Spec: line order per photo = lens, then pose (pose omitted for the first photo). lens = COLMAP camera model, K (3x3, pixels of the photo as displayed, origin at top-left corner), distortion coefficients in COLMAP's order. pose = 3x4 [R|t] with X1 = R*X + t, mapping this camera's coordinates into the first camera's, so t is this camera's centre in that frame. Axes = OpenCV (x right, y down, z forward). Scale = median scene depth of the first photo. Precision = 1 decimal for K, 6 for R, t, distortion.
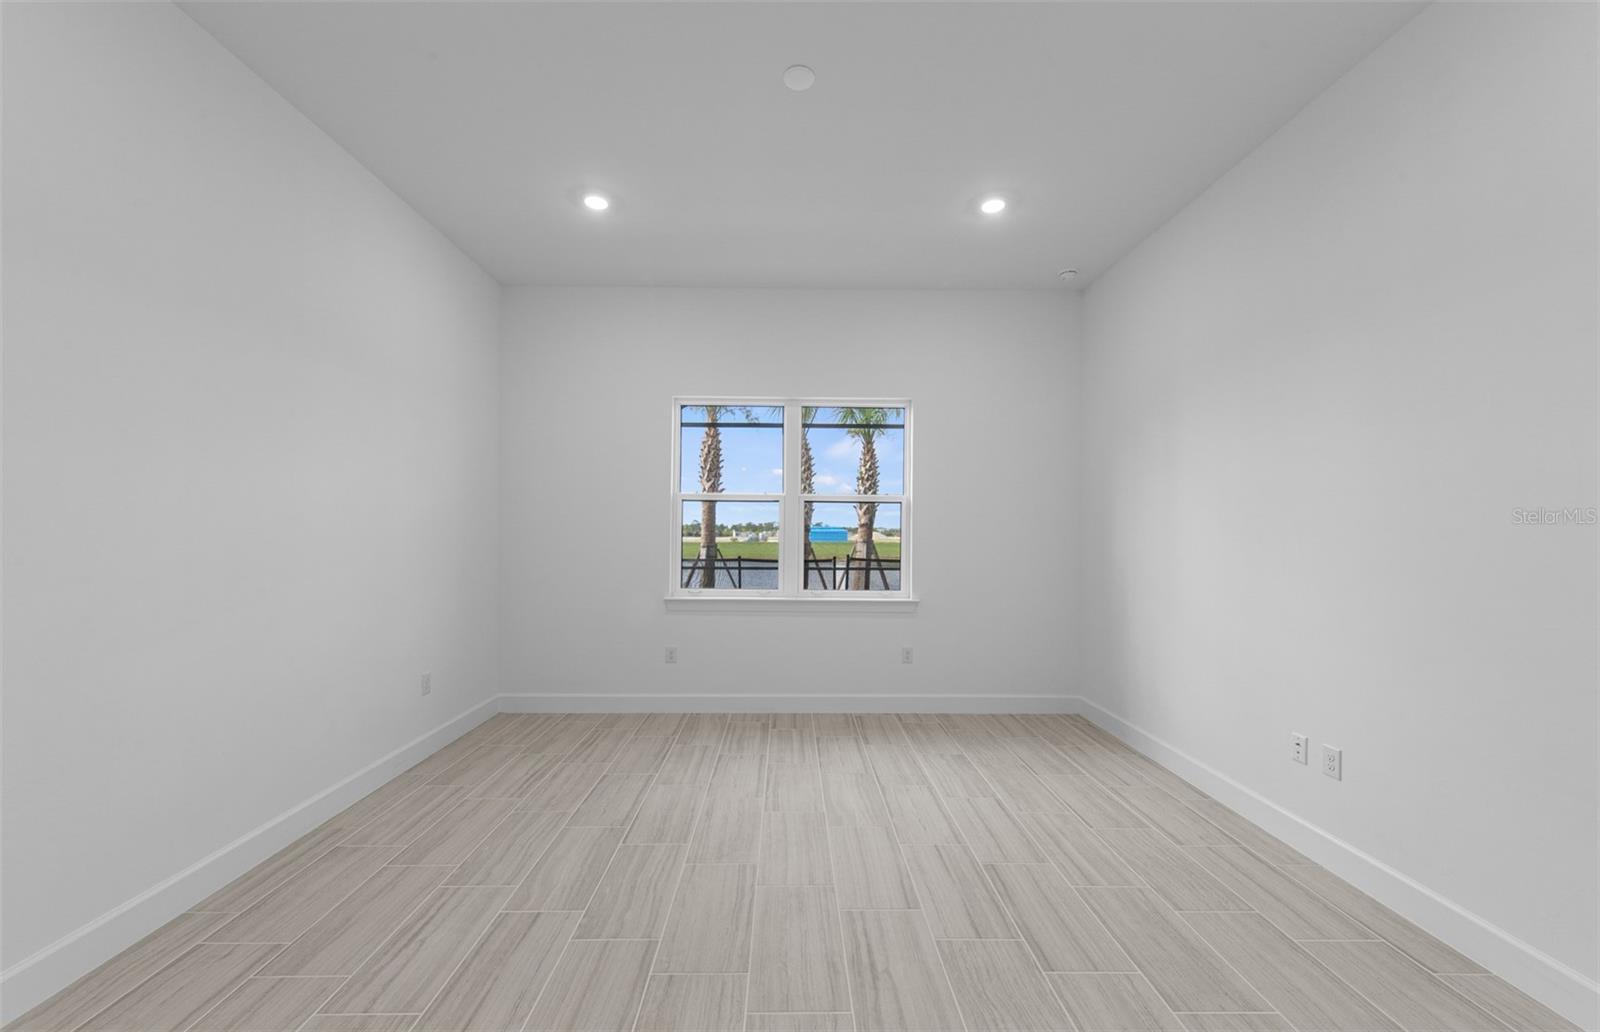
lens RADIAL K [[612.3, 0, 799.0], [0, 612.3, 519.0], [0, 0, 1]] dist [0.005044, 0.000003]
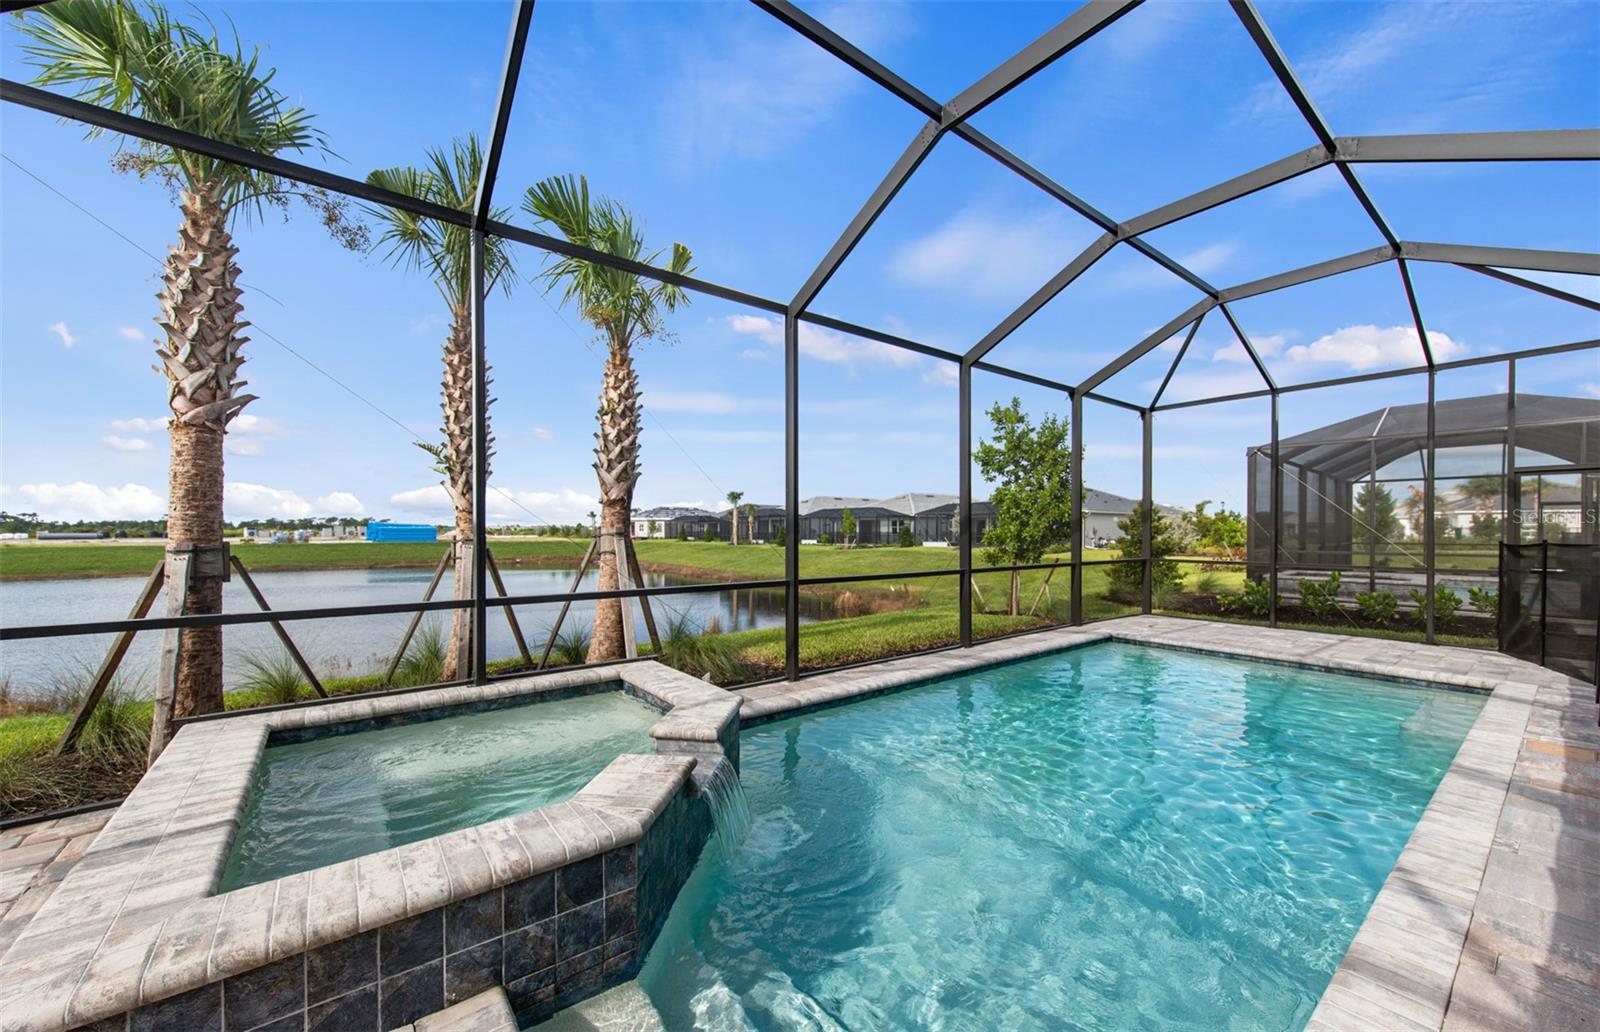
lens RADIAL K [[607.5, 0, 793.2], [0, 607.5, 533.0], [0, 0, 1]] dist [0.003164, 0.000004]
pose [[0.808784, -0.005571, 0.588079, -0.073871], [-0.009300, 0.999709, 0.022261, 0.022558], [-0.588032, -0.023474, 0.808497, 0.496482]]
